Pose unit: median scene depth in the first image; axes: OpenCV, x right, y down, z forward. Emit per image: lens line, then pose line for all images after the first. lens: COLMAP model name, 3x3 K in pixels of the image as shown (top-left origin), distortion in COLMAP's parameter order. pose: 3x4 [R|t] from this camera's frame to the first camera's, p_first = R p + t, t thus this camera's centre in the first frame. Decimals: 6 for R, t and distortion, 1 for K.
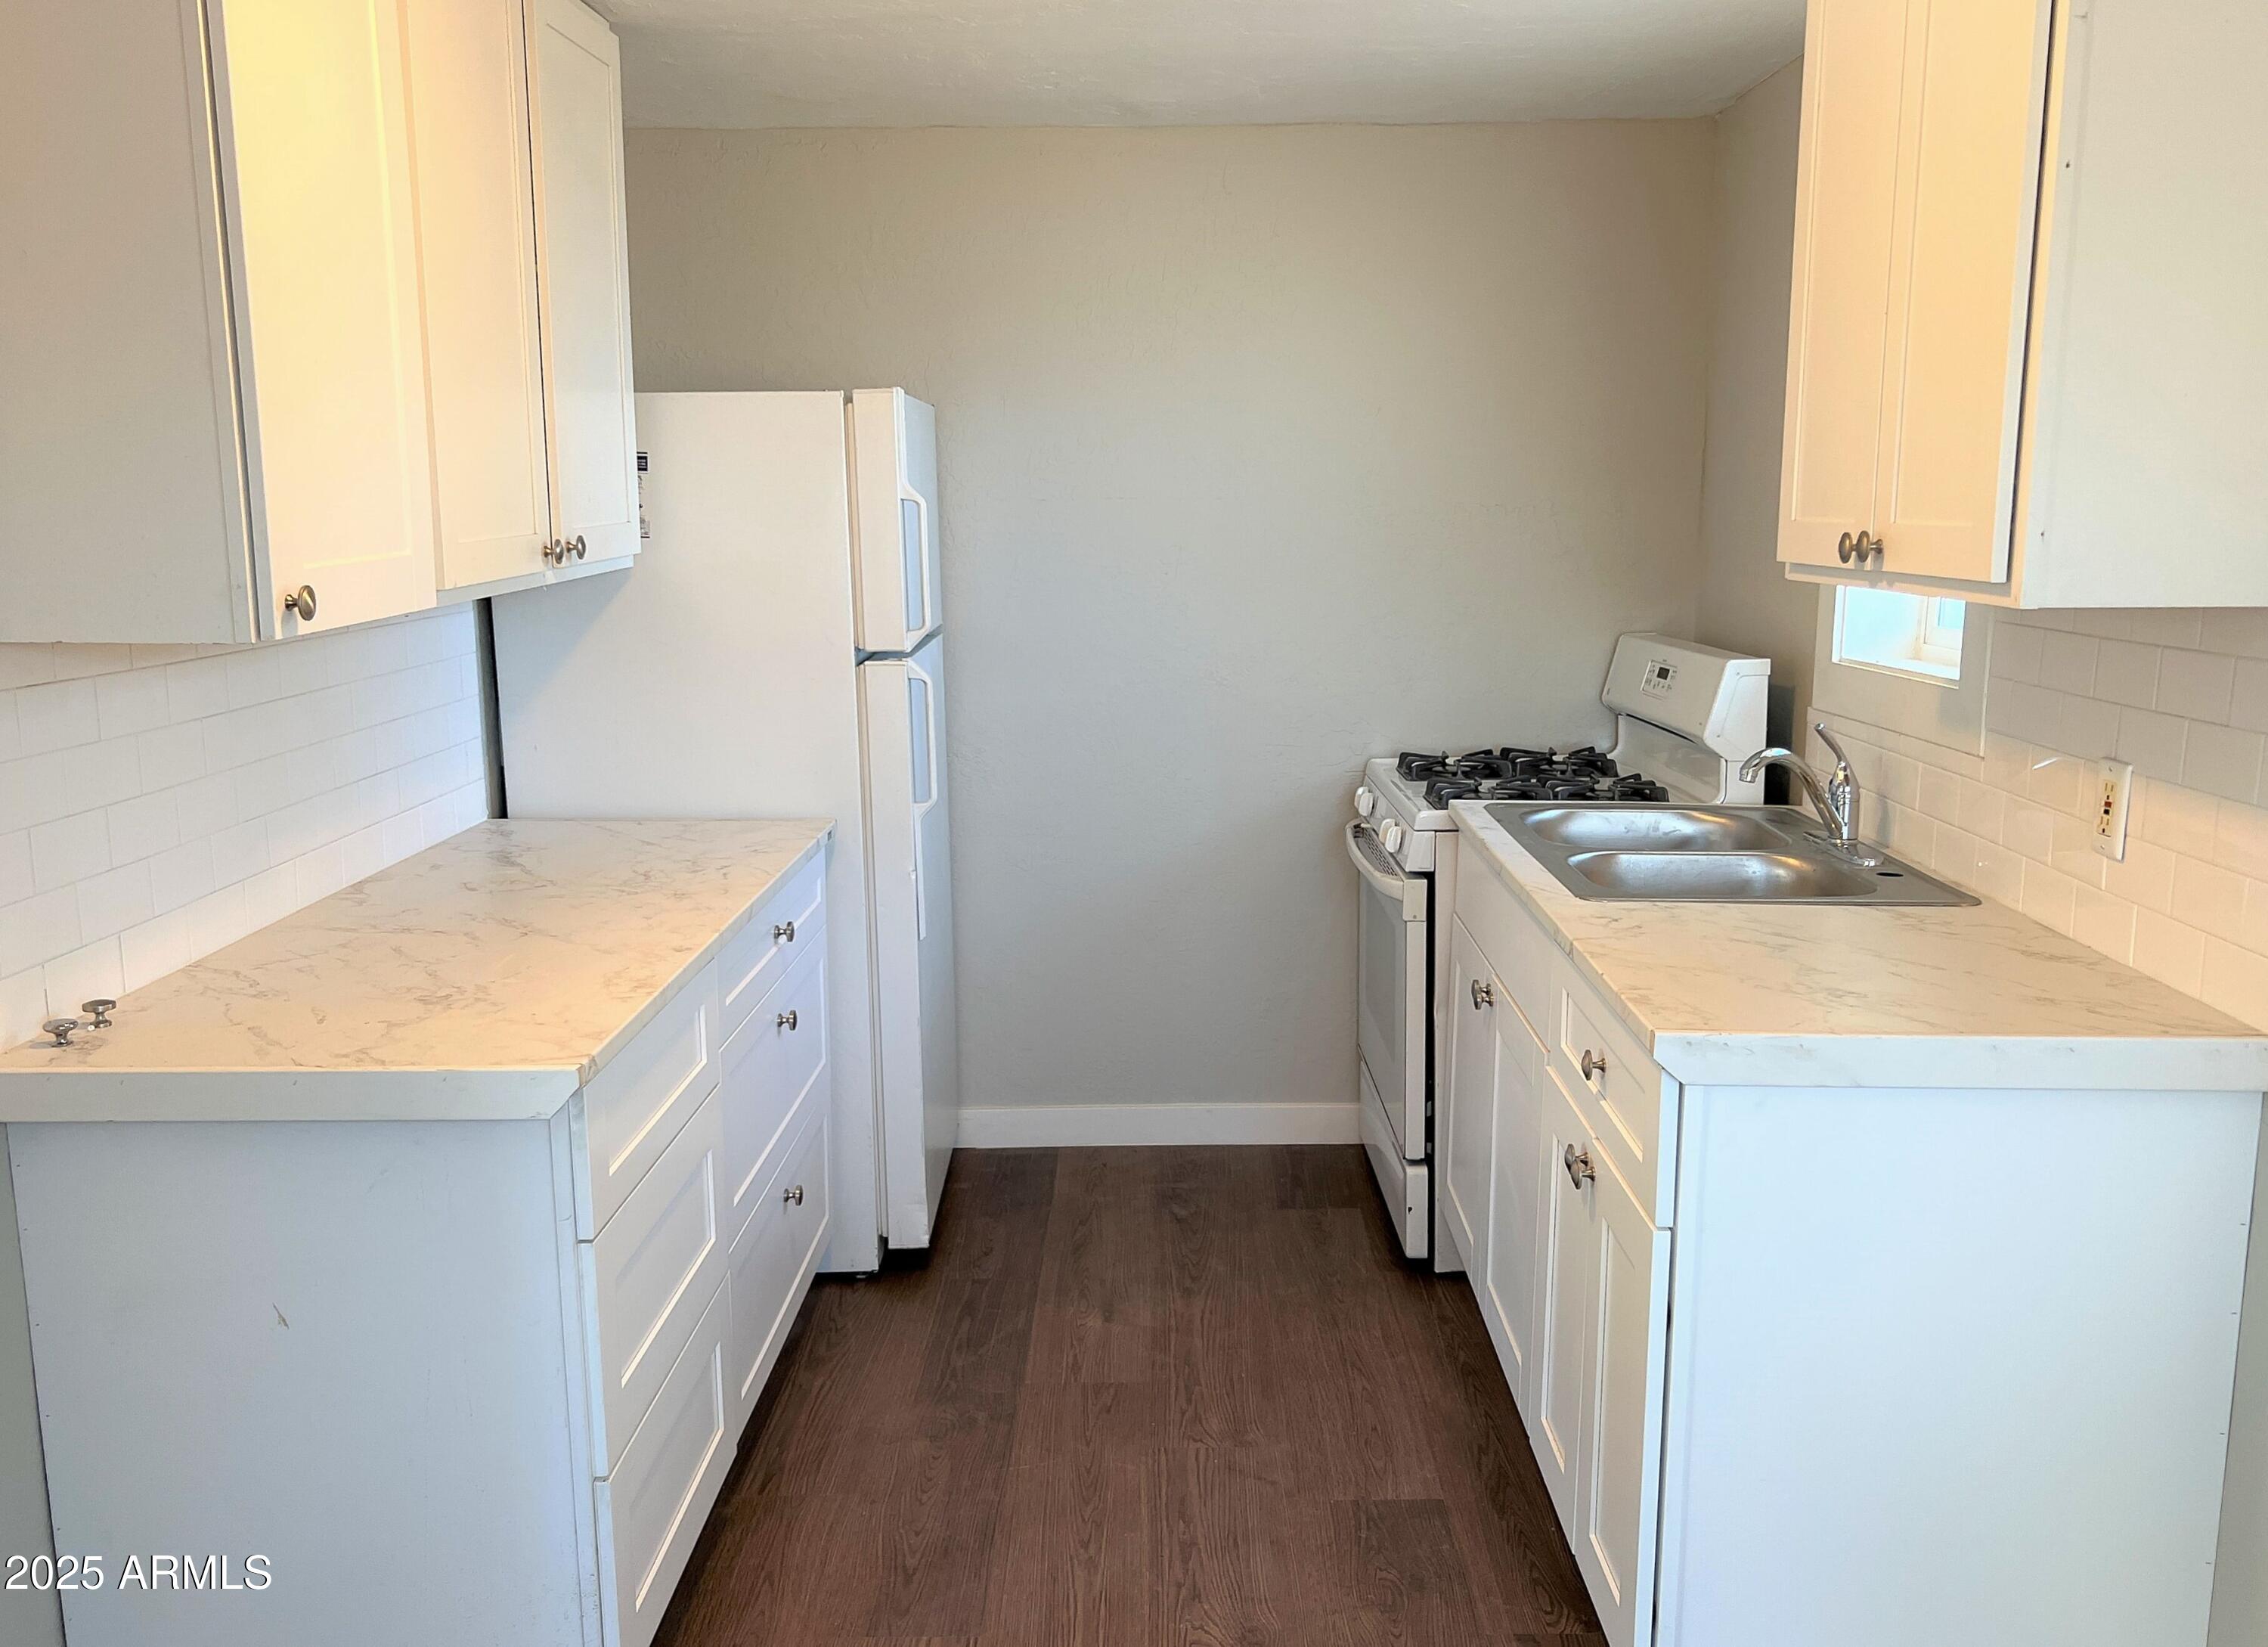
lens RADIAL K [[1813.7, 0, 1139.1], [0, 1813.7, 832.0], [0, 0, 1]] dist [0.027182, 0.001066]
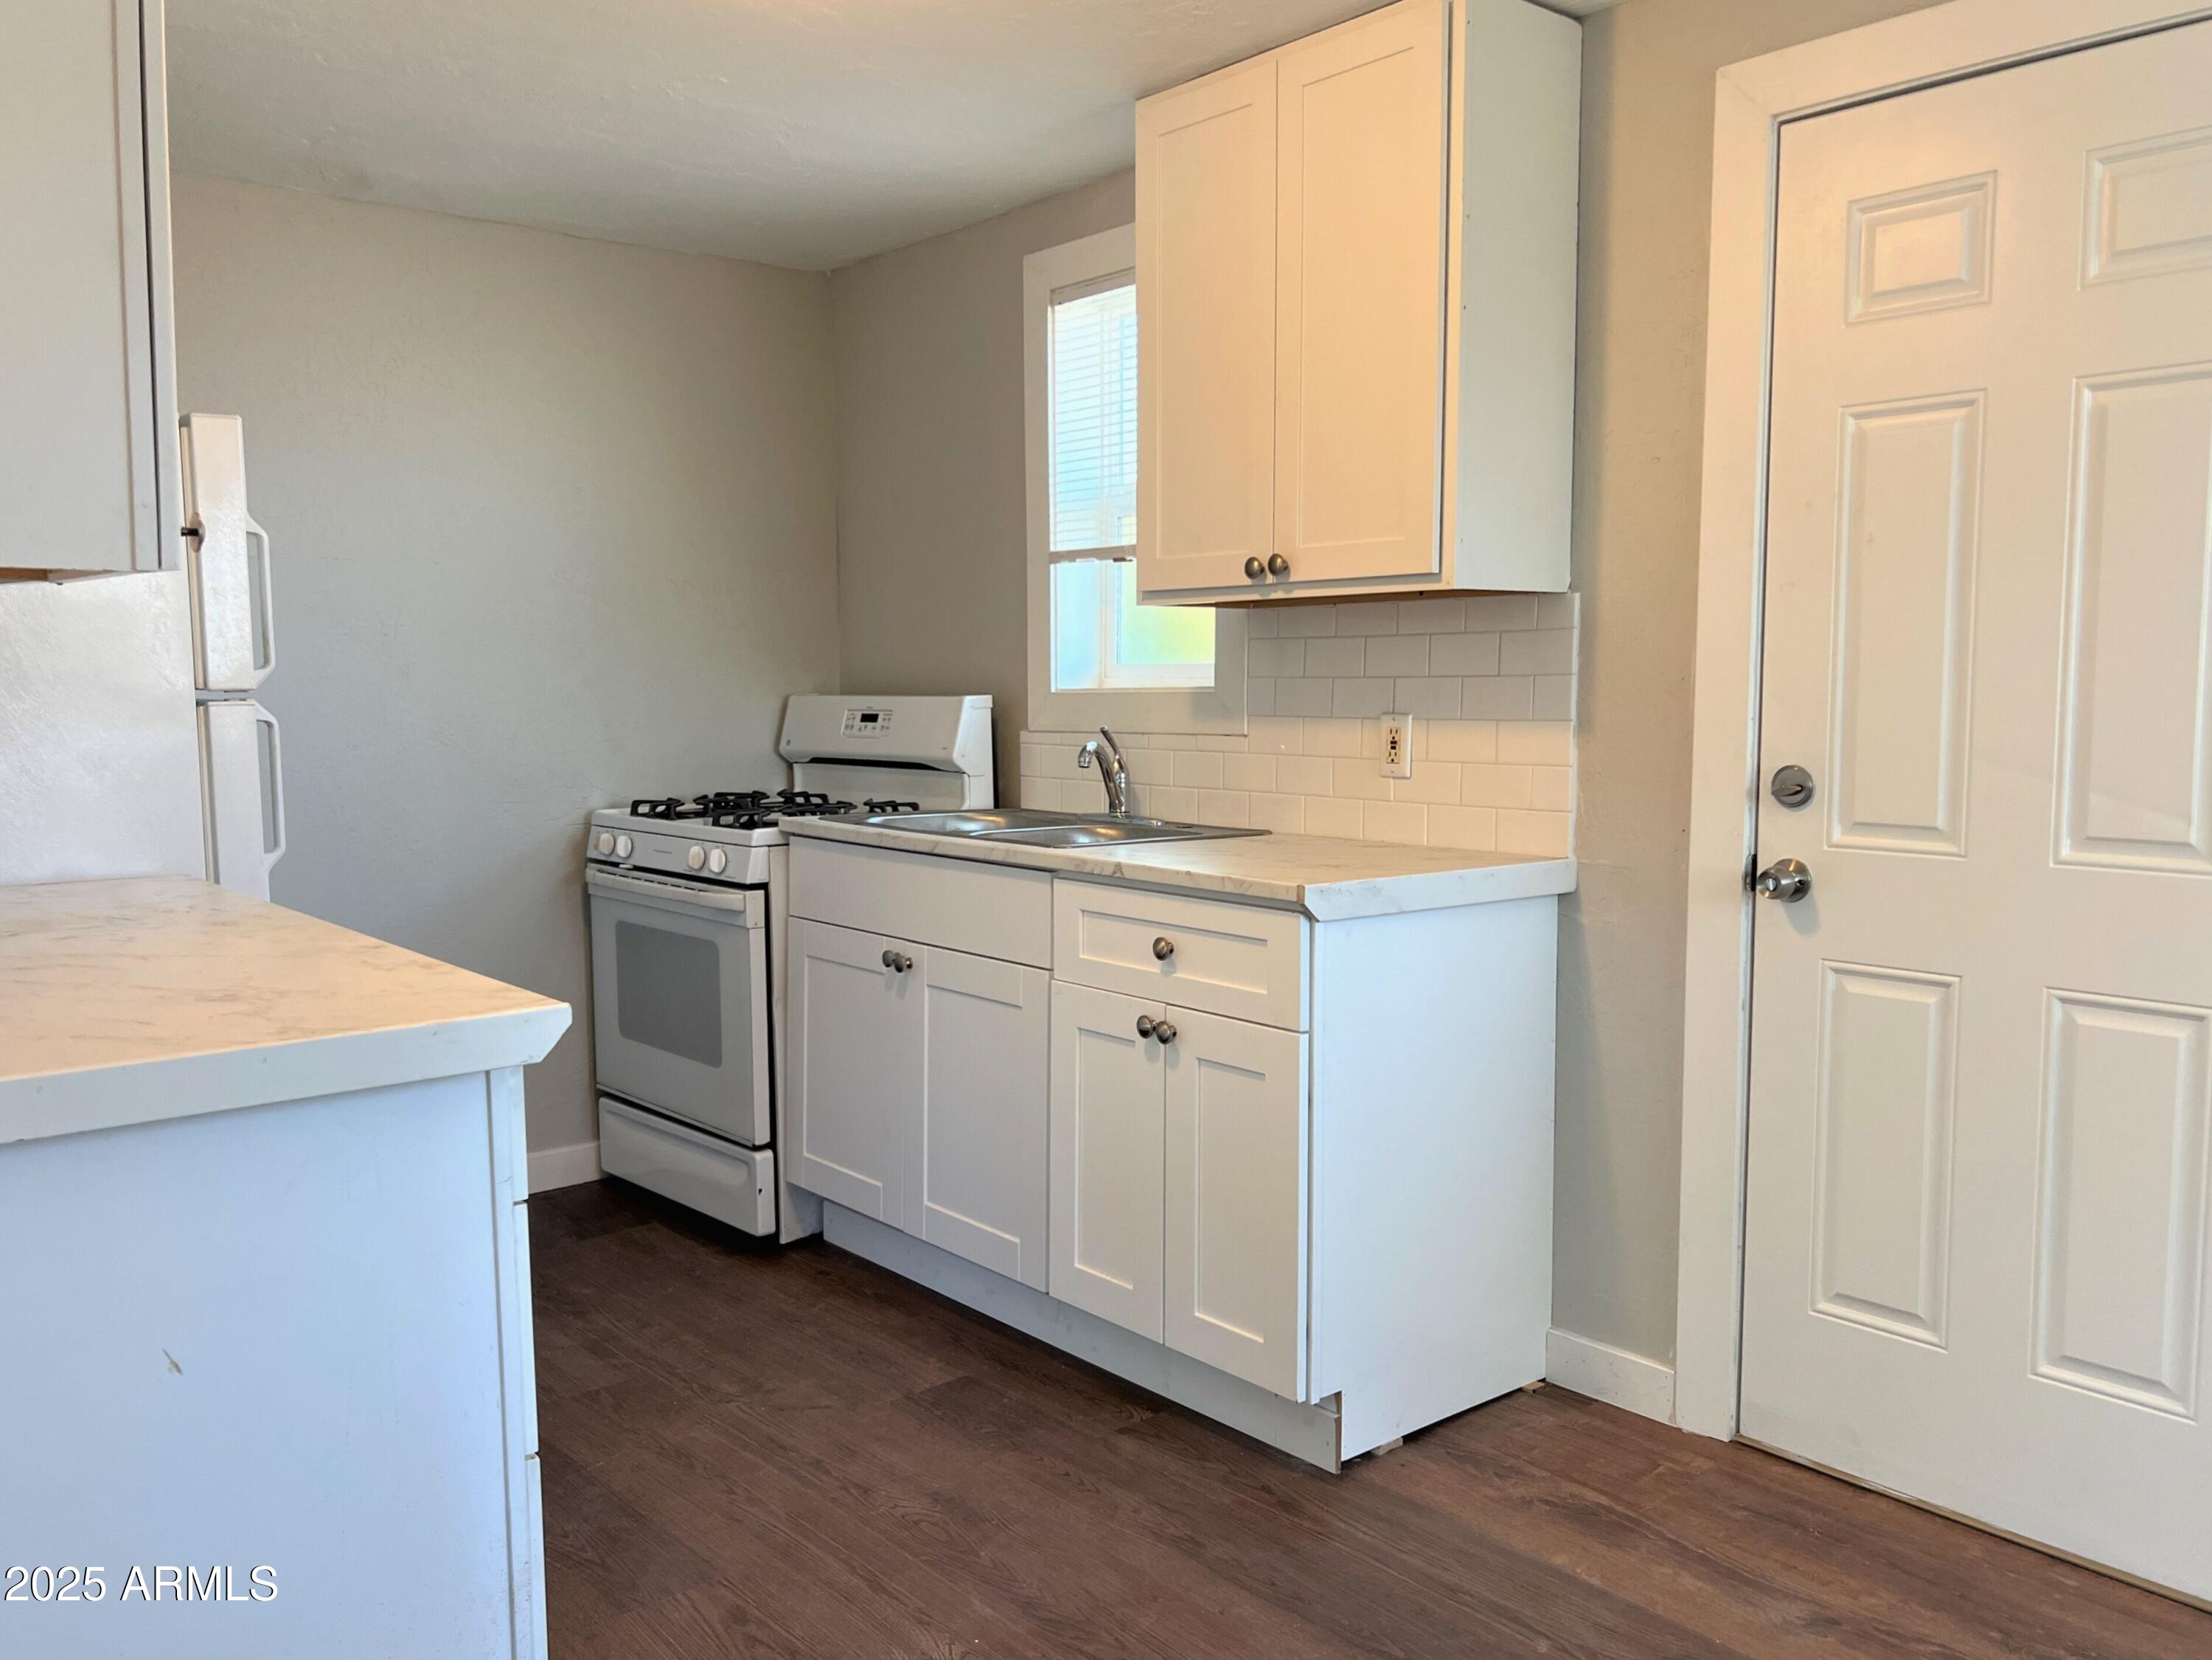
lens RADIAL K [[1682.1, 0, 1095.3], [0, 1682.1, 832.3], [0, 0, 1]] dist [0.039342, -0.039682]
pose [[0.773969, -0.061205, 0.630258, -0.345690], [0.109820, 0.993209, -0.038409, 0.054045], [-0.623627, 0.098942, 0.775435, 0.051364]]
